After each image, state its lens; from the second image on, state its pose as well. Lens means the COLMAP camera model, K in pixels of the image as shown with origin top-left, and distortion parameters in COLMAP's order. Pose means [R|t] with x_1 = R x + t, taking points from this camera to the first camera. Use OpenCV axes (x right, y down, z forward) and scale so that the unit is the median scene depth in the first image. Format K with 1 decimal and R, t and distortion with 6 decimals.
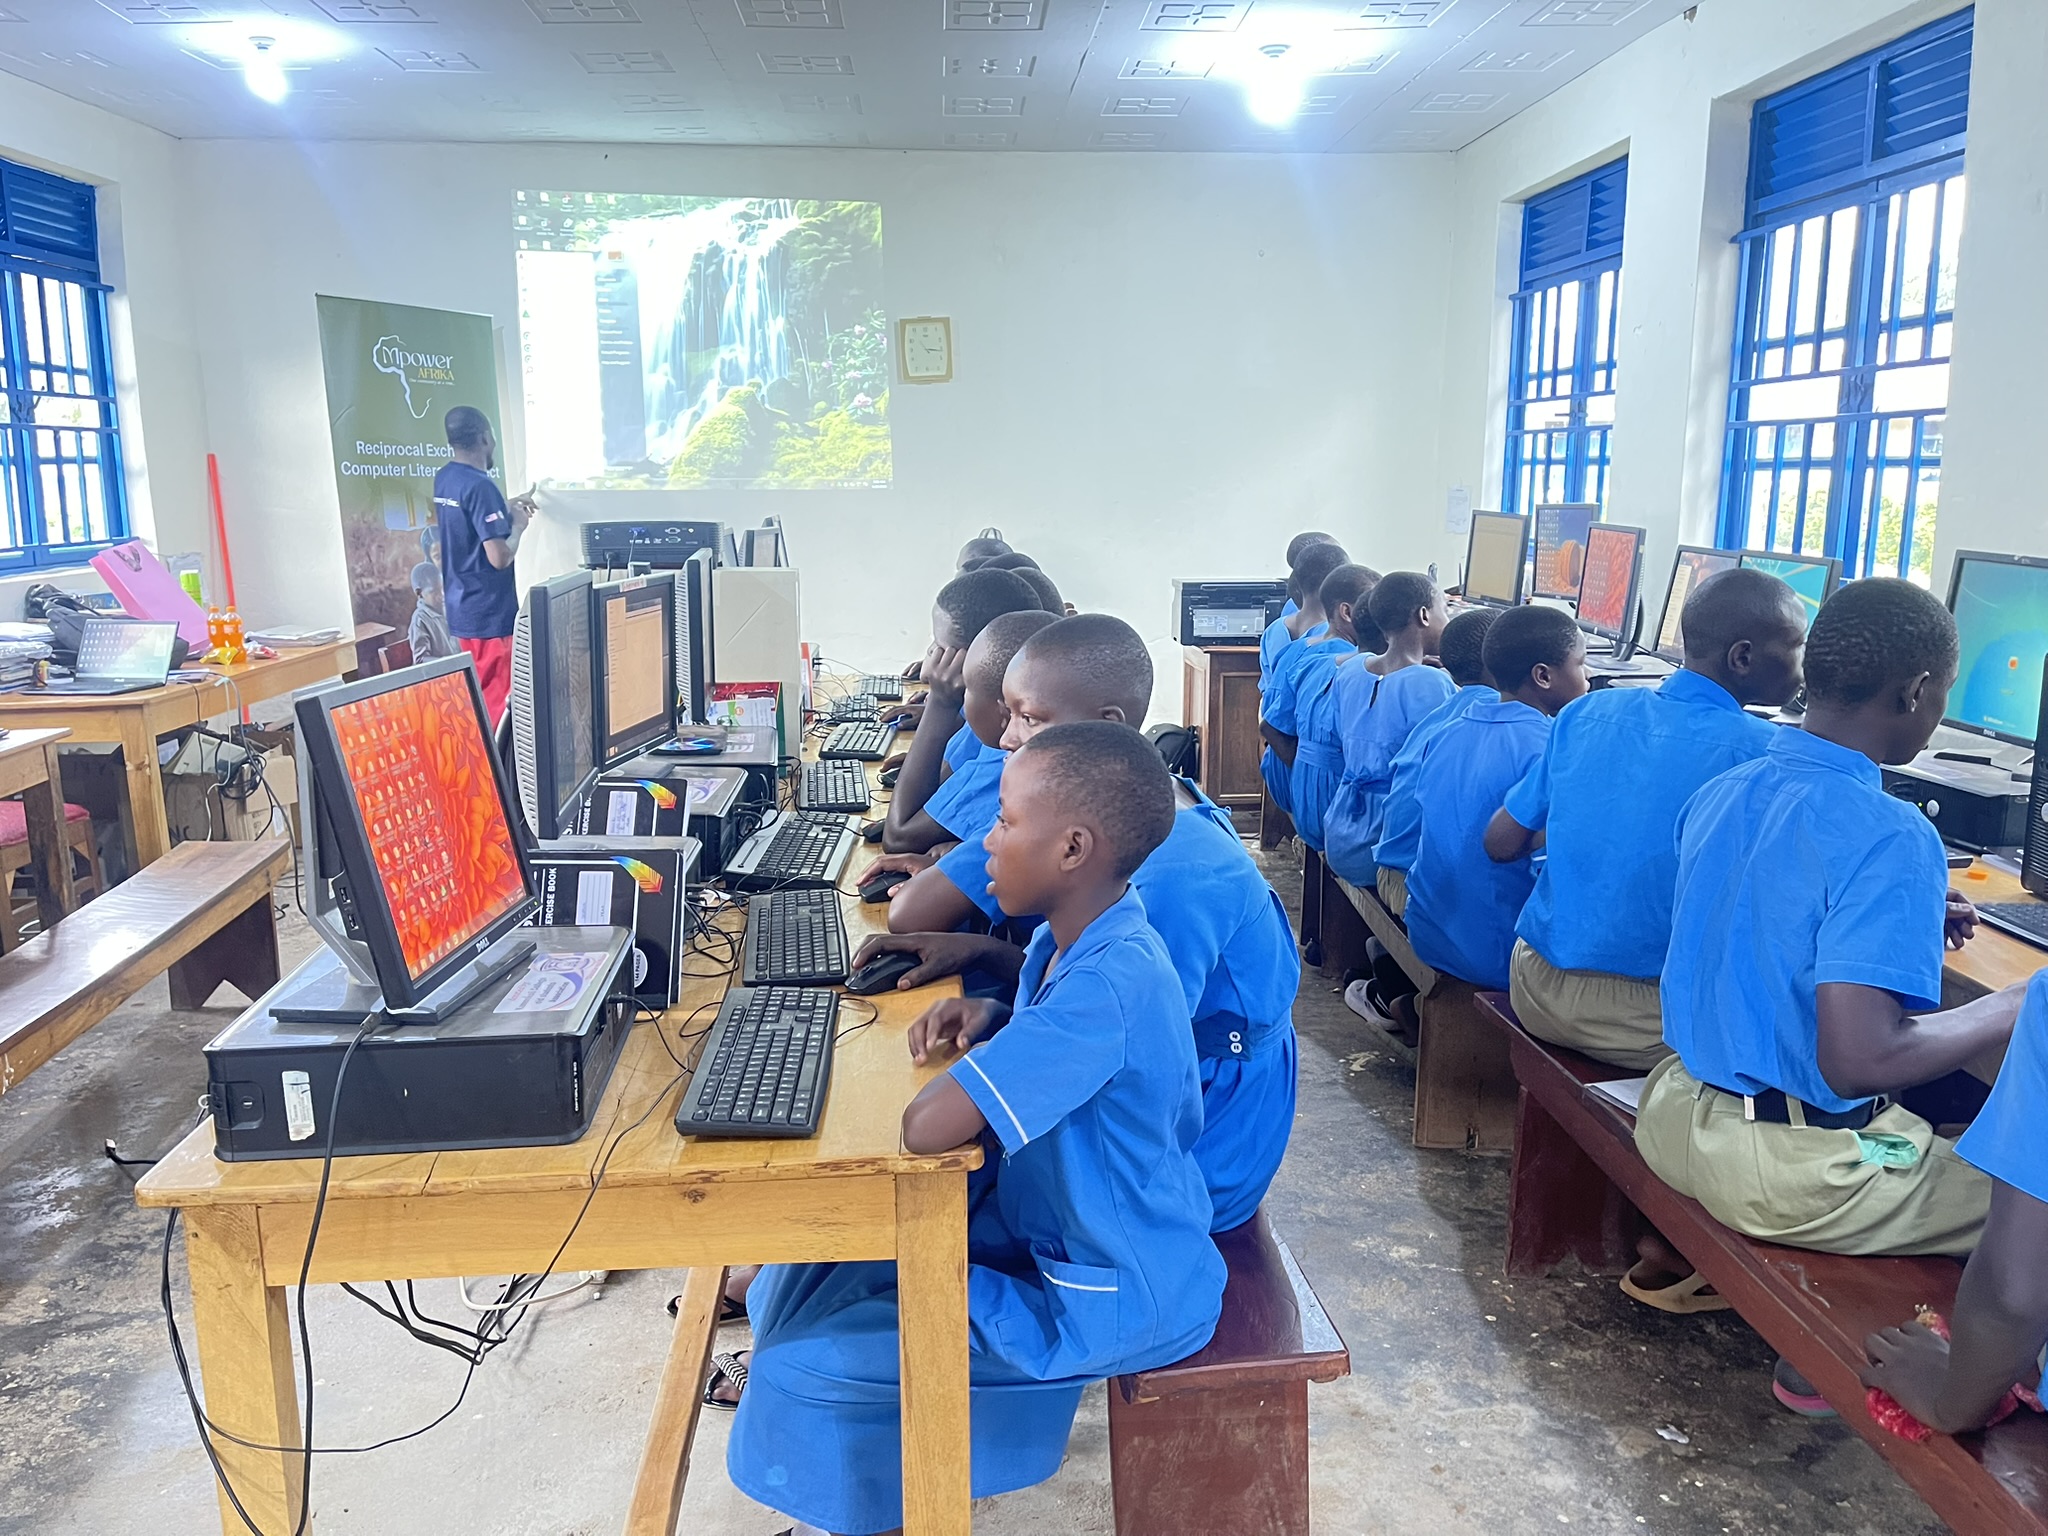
lens RADIAL K [[1568.6, 0, 1024.0], [0, 1568.6, 768.0], [0, 0, 1]] dist [0.008377, -0.046342]
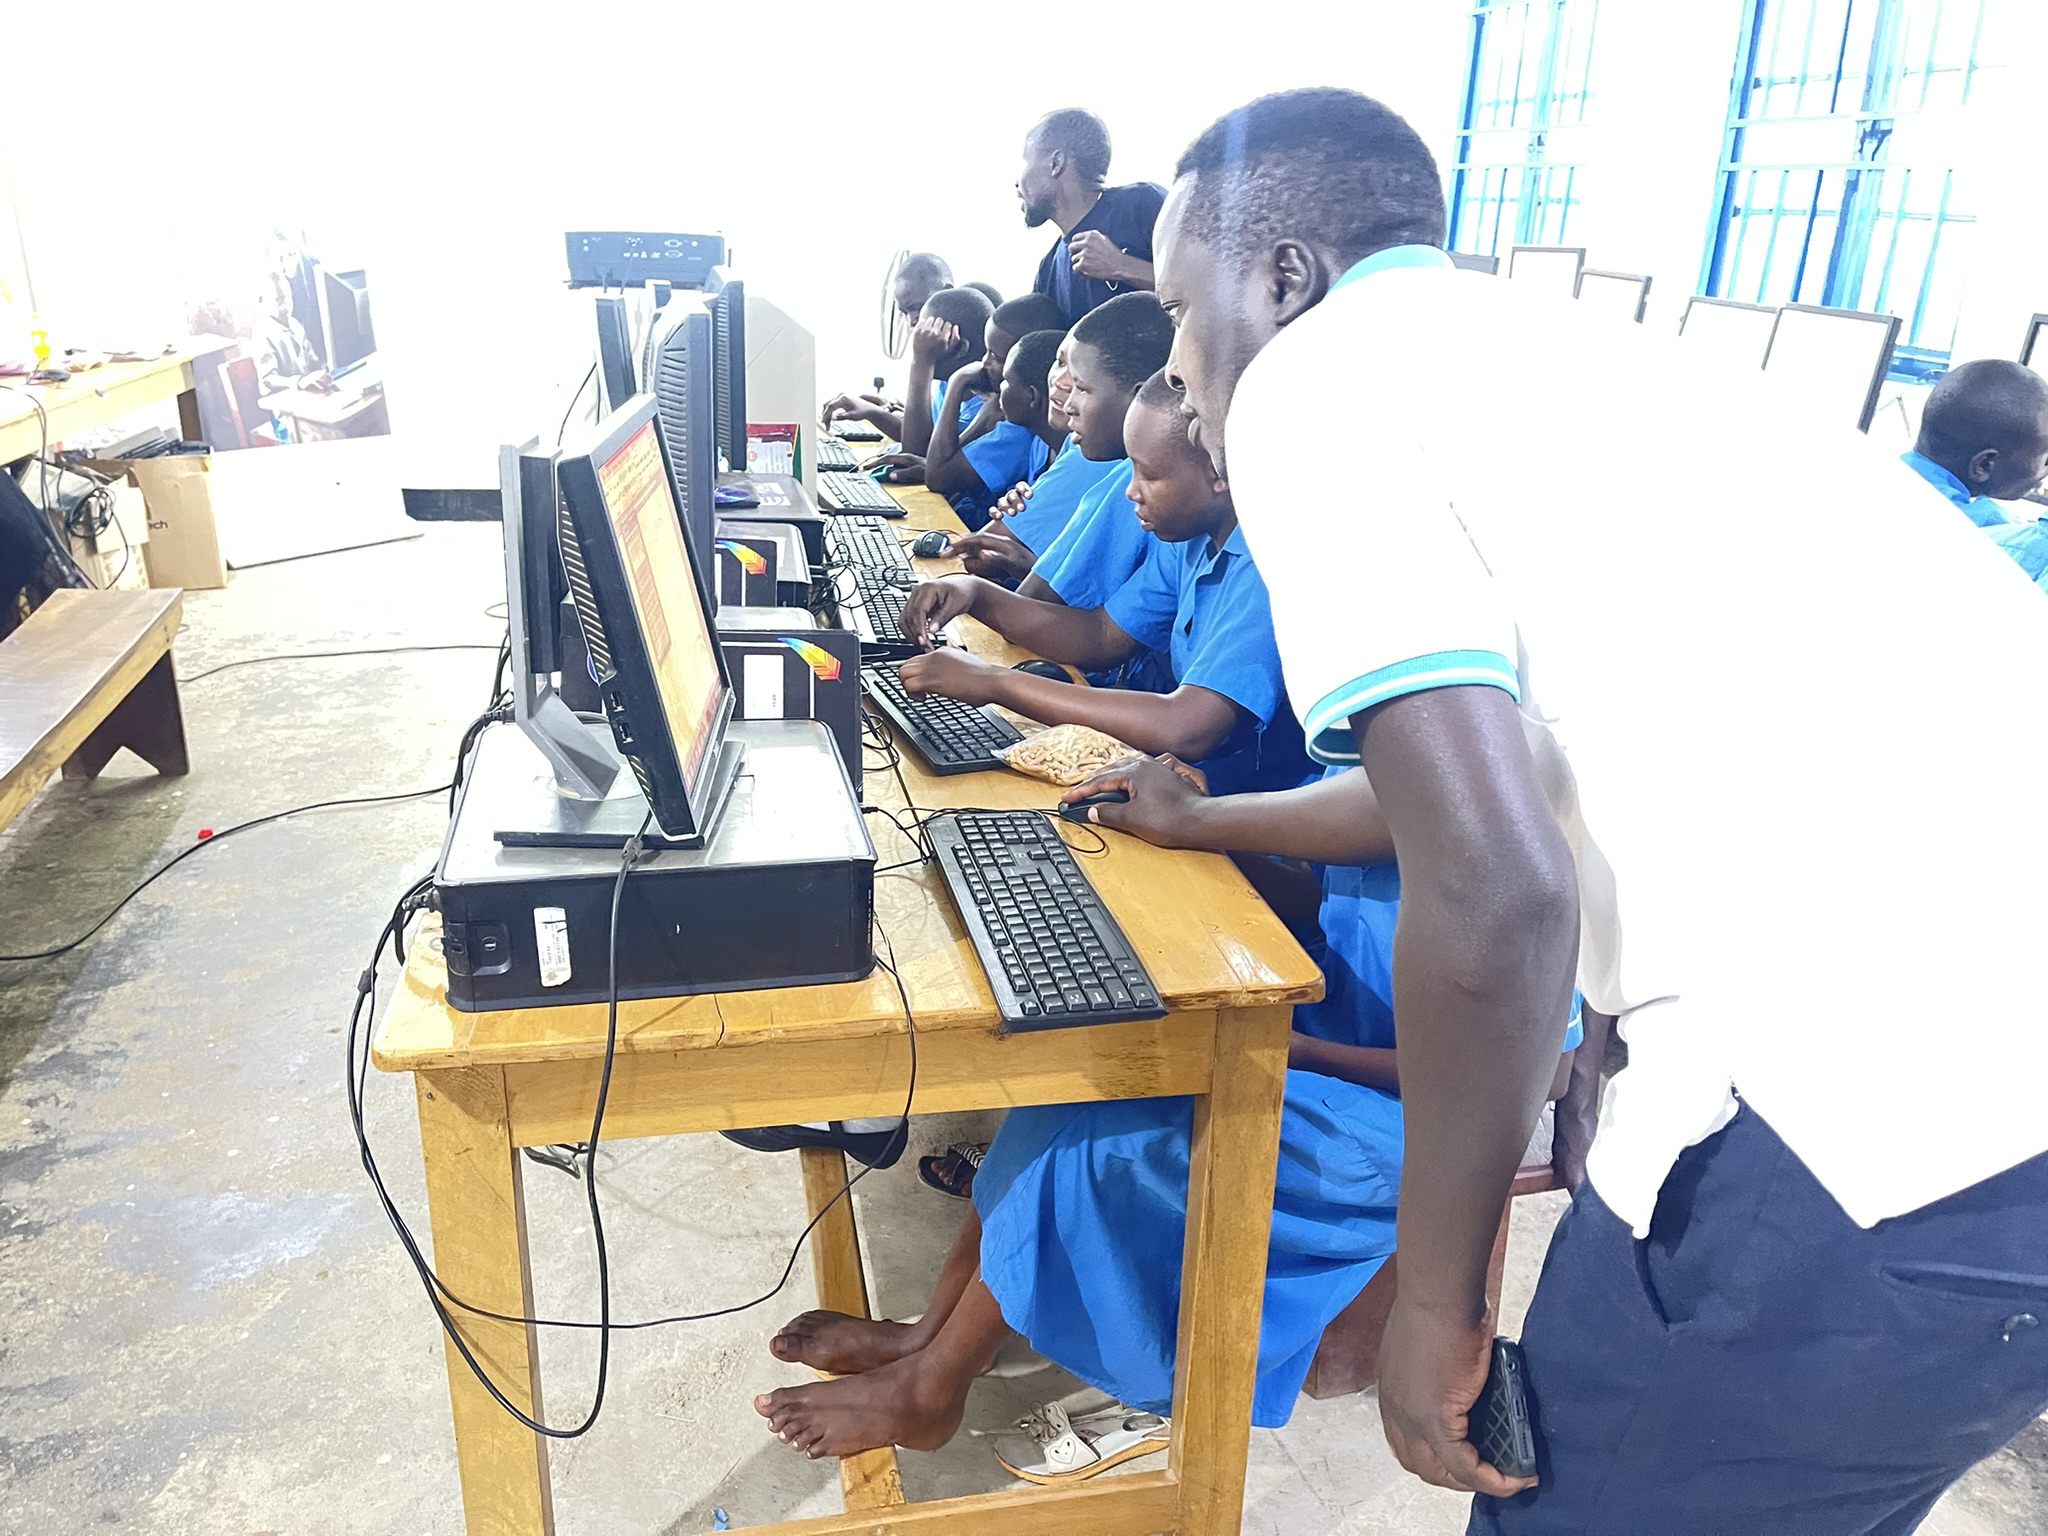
lens RADIAL K [[1582.6, 0, 1024.0], [0, 1582.6, 768.0], [0, 0, 1]] dist [0.001478, 0.001333]
pose [[0.992591, -0.003663, 0.121450, -0.223467], [-0.016366, 0.986408, 0.163500, -0.017712], [-0.120398, -0.164277, 0.979039, 0.102645]]
